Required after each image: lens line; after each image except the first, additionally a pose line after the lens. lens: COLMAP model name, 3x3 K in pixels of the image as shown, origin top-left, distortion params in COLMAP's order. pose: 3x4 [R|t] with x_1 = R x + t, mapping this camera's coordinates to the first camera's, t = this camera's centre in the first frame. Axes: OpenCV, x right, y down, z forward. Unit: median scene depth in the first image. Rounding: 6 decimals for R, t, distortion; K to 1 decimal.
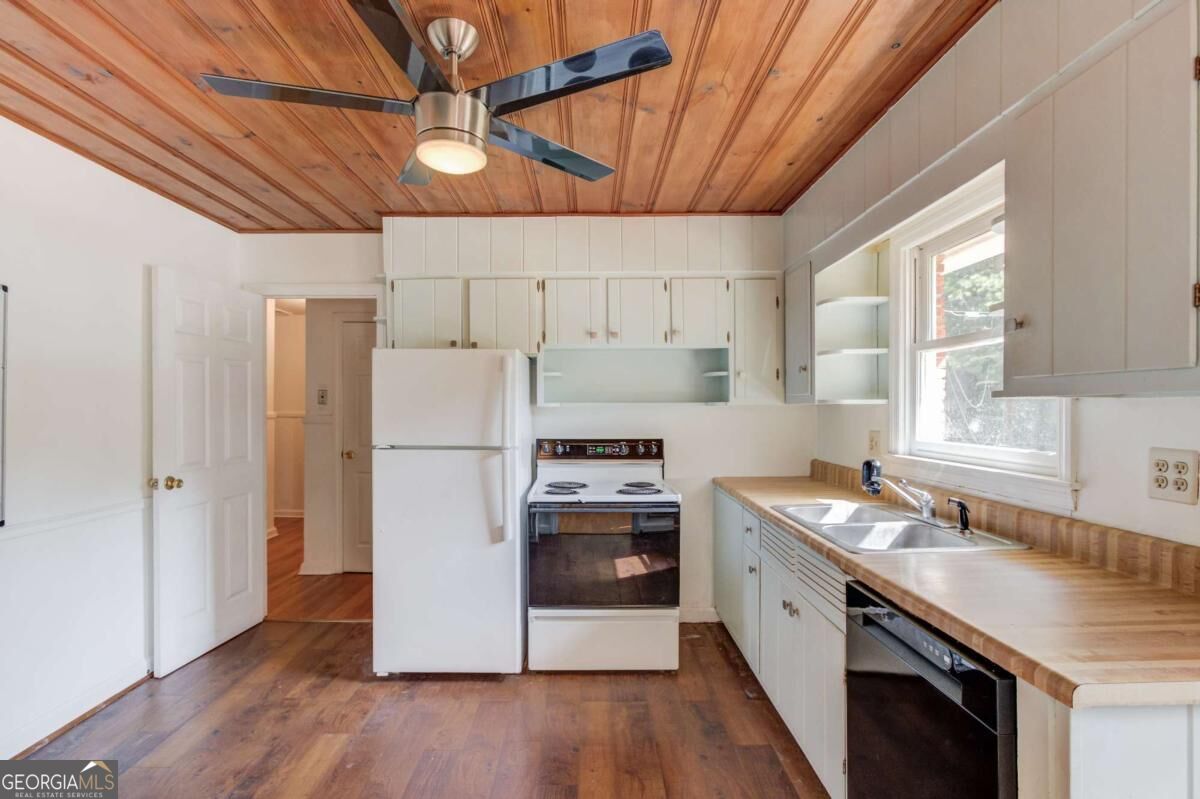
lens RADIAL K [[535.3, 0, 671.5], [0, 535.3, 398.5], [0, 0, 1]] dist [-0.003136, 0.000771]
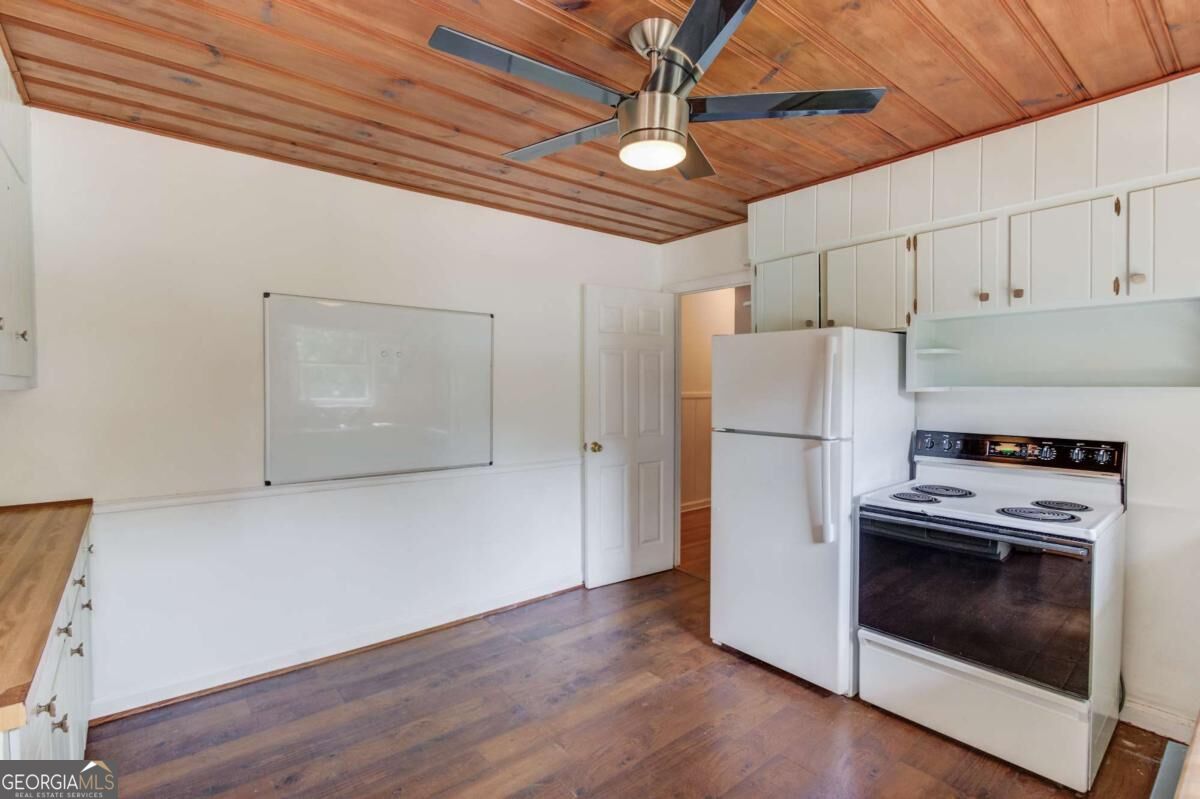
lens RADIAL K [[579.1, 0, 604.4], [0, 579.1, 395.6], [0, 0, 1]] dist [0.002482, 0.000727]
pose [[0.635263, 0.015786, -0.772135, 0.178528], [0.009135, 0.999568, 0.027952, -0.010061], [0.772242, -0.024811, 0.634844, 0.092603]]
